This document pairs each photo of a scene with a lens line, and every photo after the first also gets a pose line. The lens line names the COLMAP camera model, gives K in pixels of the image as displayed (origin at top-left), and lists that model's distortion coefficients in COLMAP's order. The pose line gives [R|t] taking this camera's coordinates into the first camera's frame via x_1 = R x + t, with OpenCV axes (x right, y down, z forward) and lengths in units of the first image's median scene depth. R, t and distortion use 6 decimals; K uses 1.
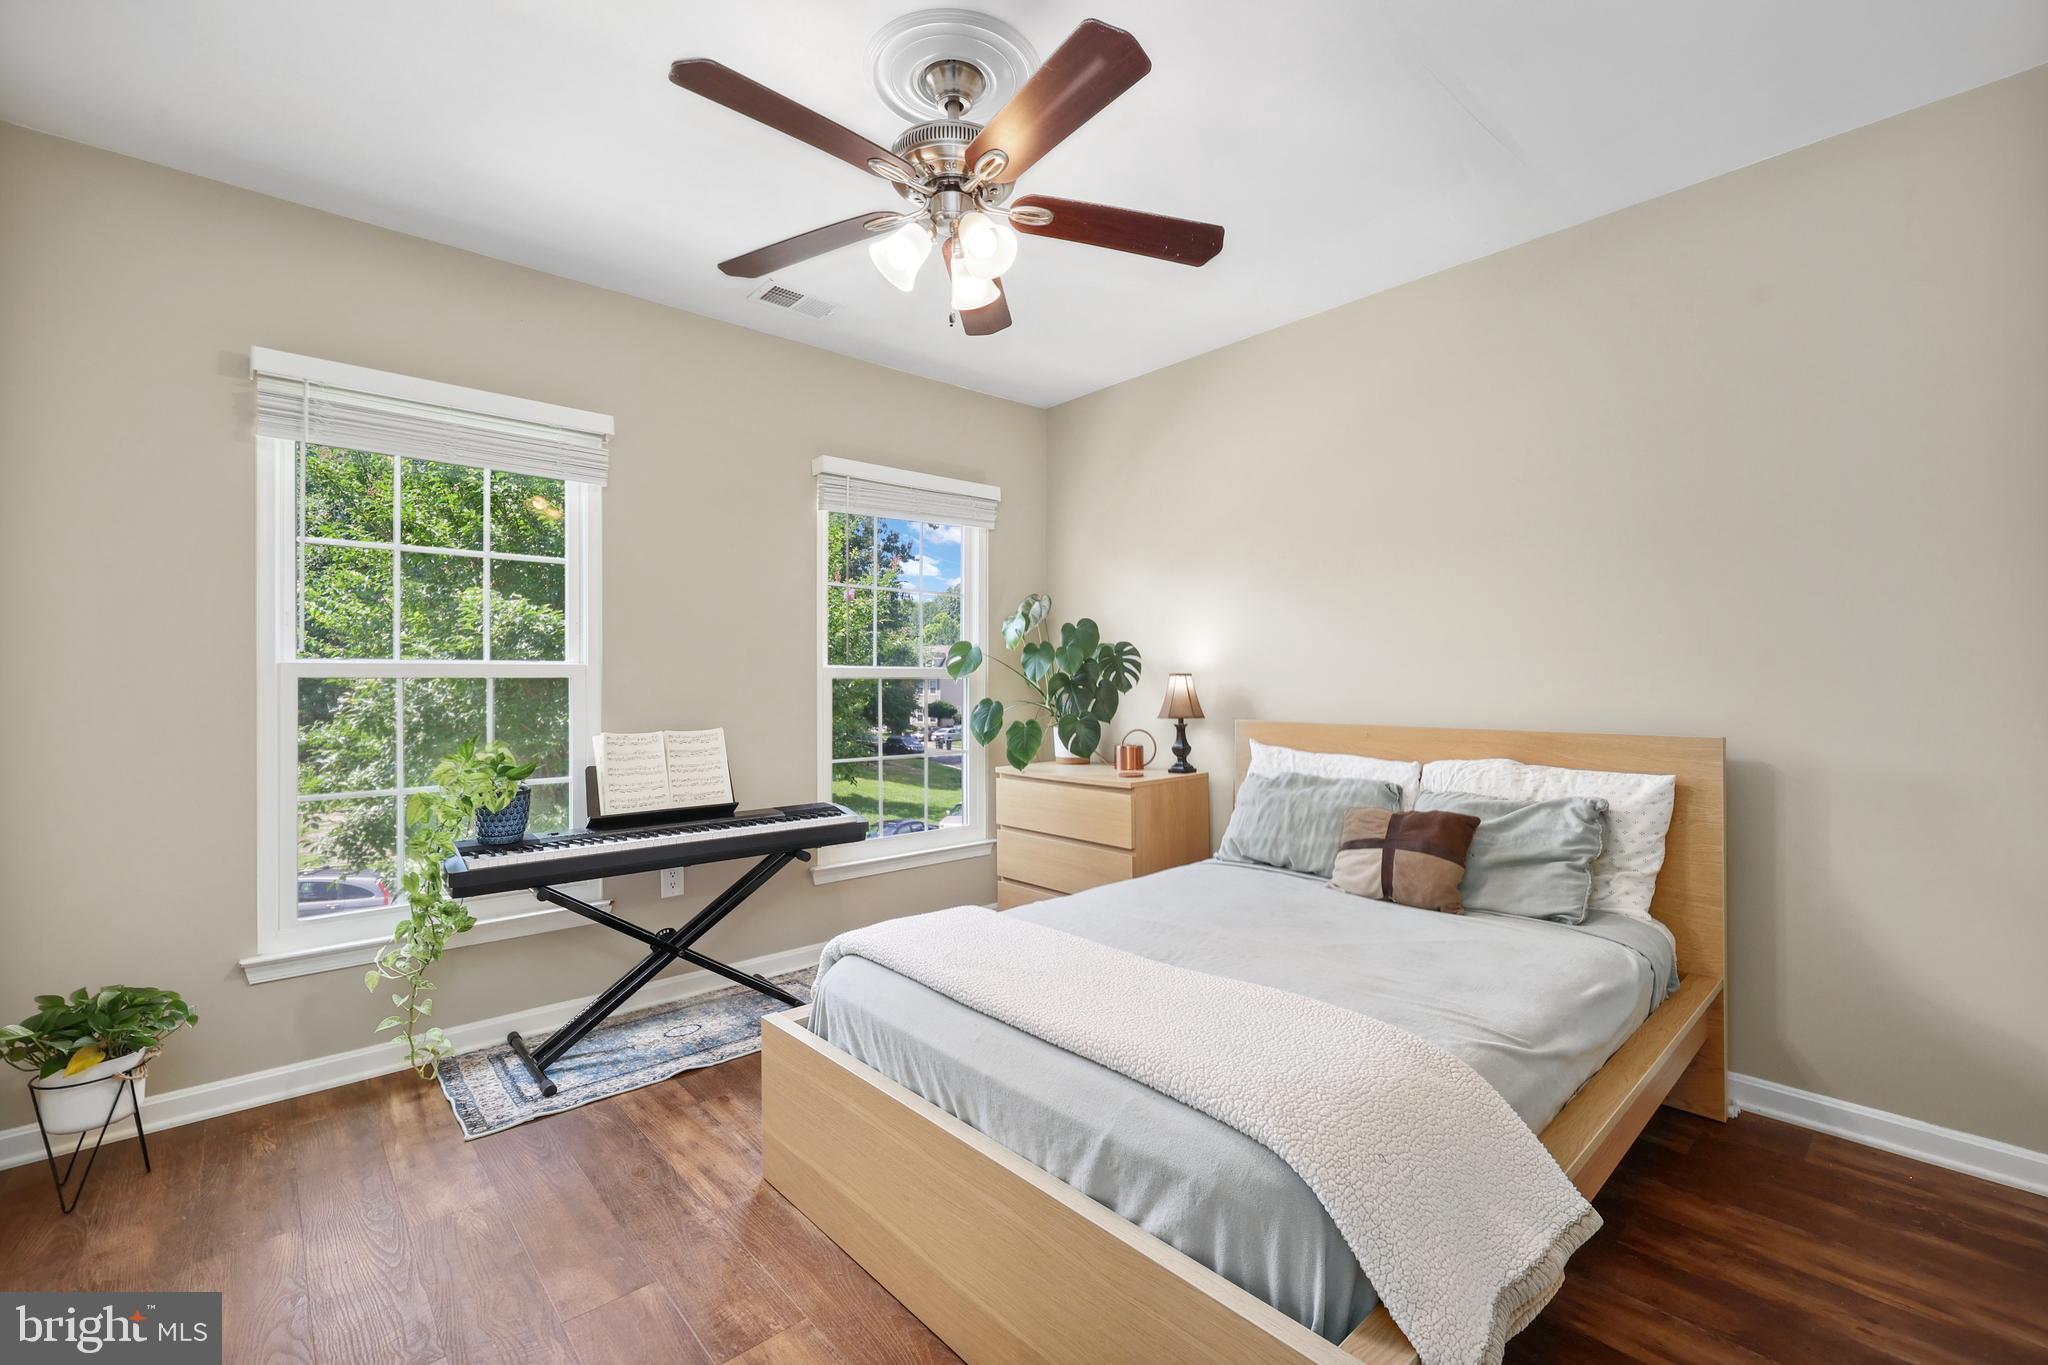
lens RADIAL K [[839.5, 0, 1024.0], [0, 839.5, 682.5], [0, 0, 1]] dist [0.007231, 0.000162]
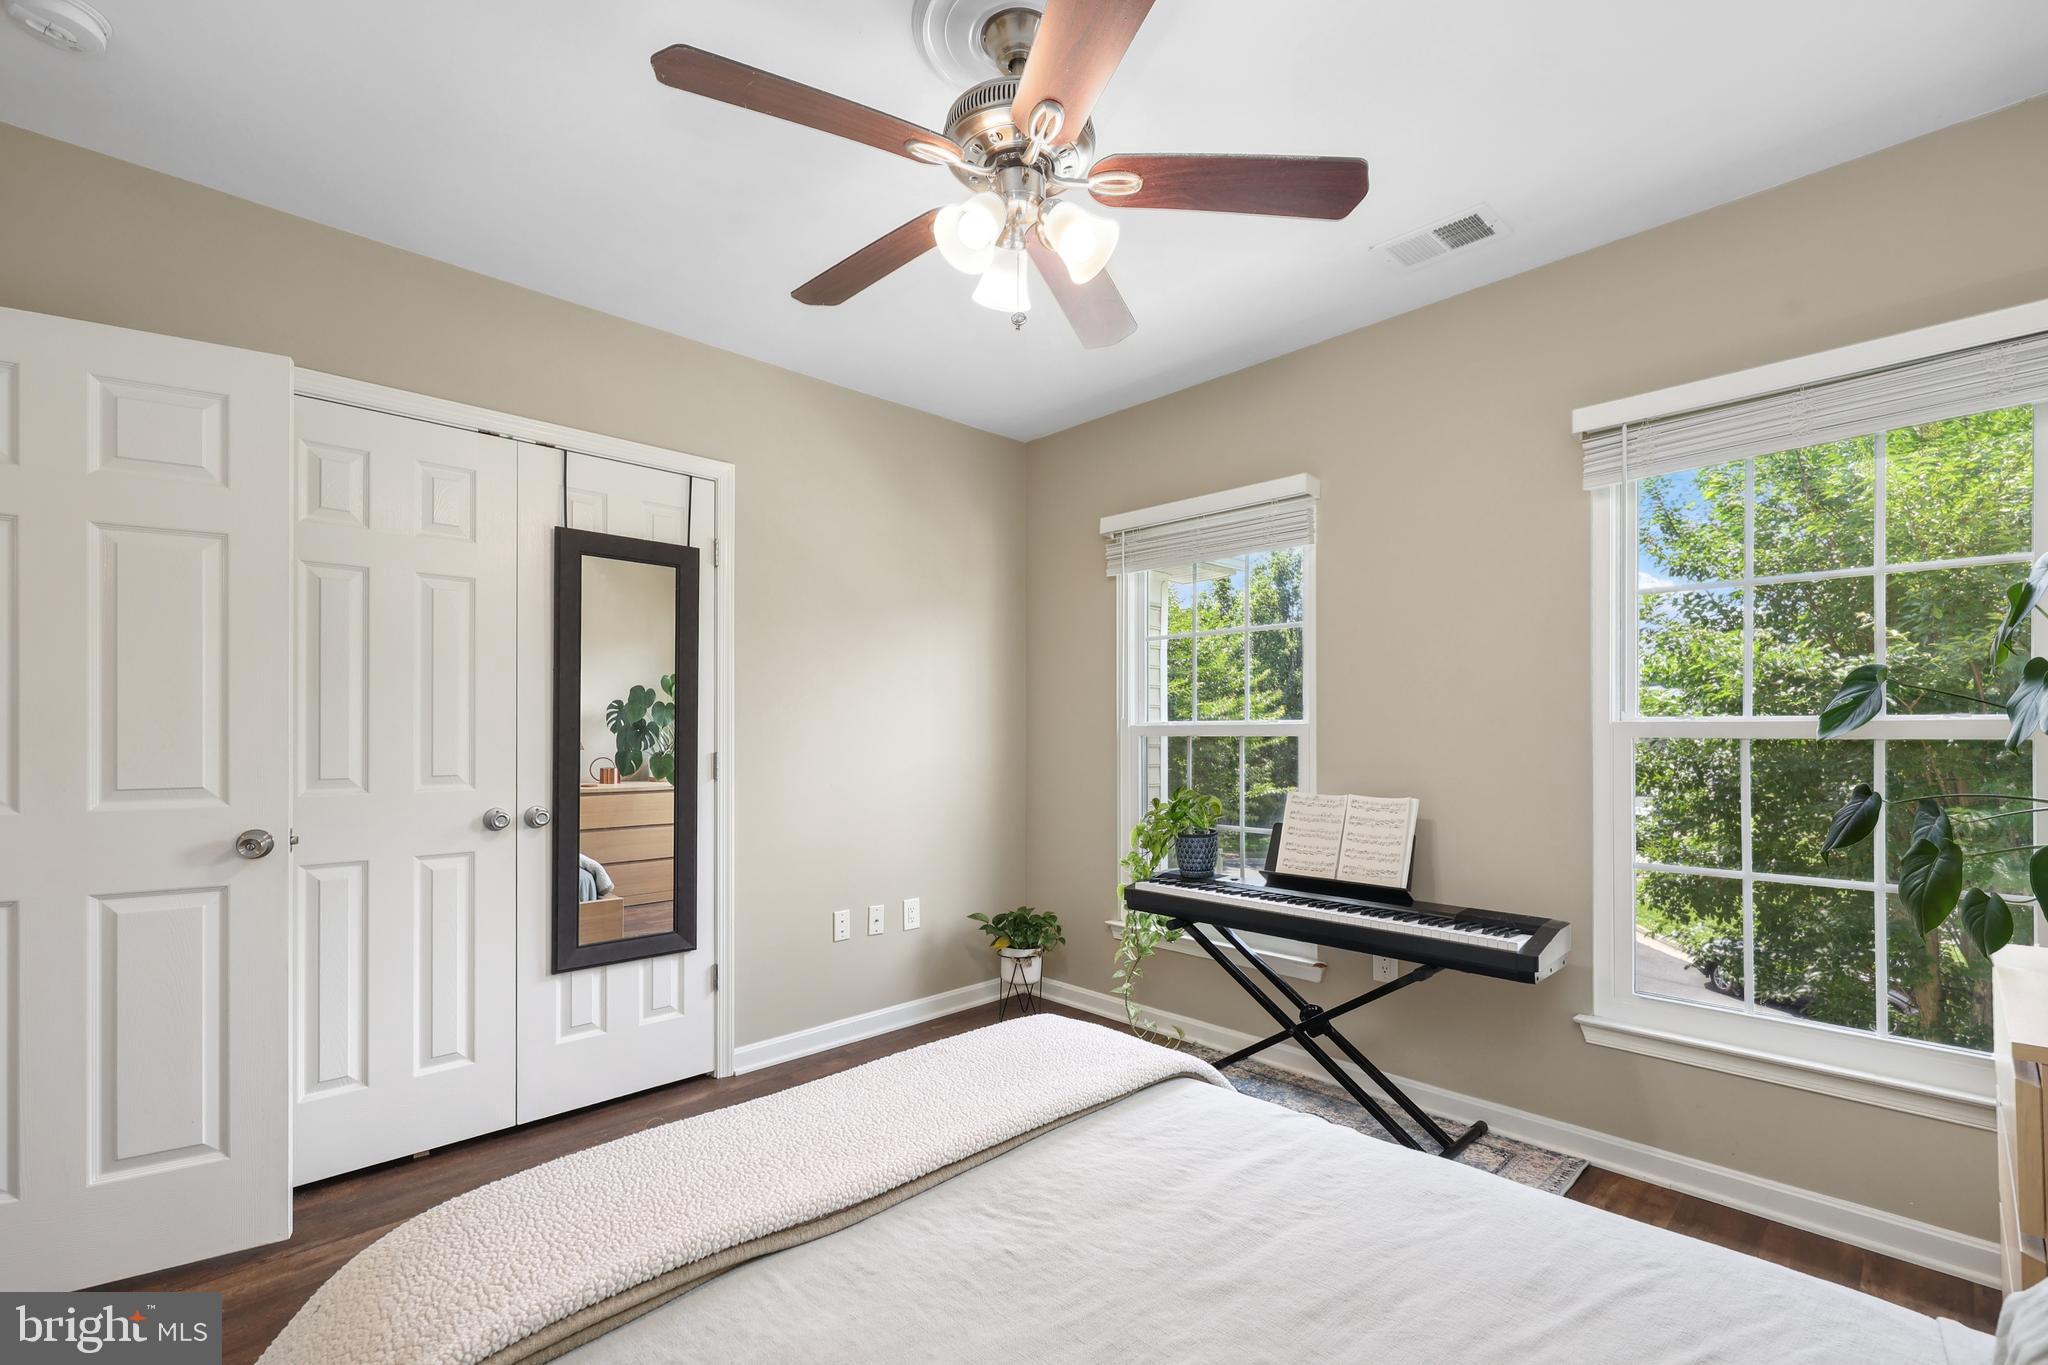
lens RADIAL K [[849.0, 0, 1024.7], [0, 849.0, 738.3], [0, 0, 1]] dist [-0.003715, -0.000436]
pose [[0.067464, 0.003791, -0.997714, 0.465971], [-0.004726, 0.999983, 0.003480, -0.005820], [0.997710, 0.004480, 0.067481, 0.577817]]
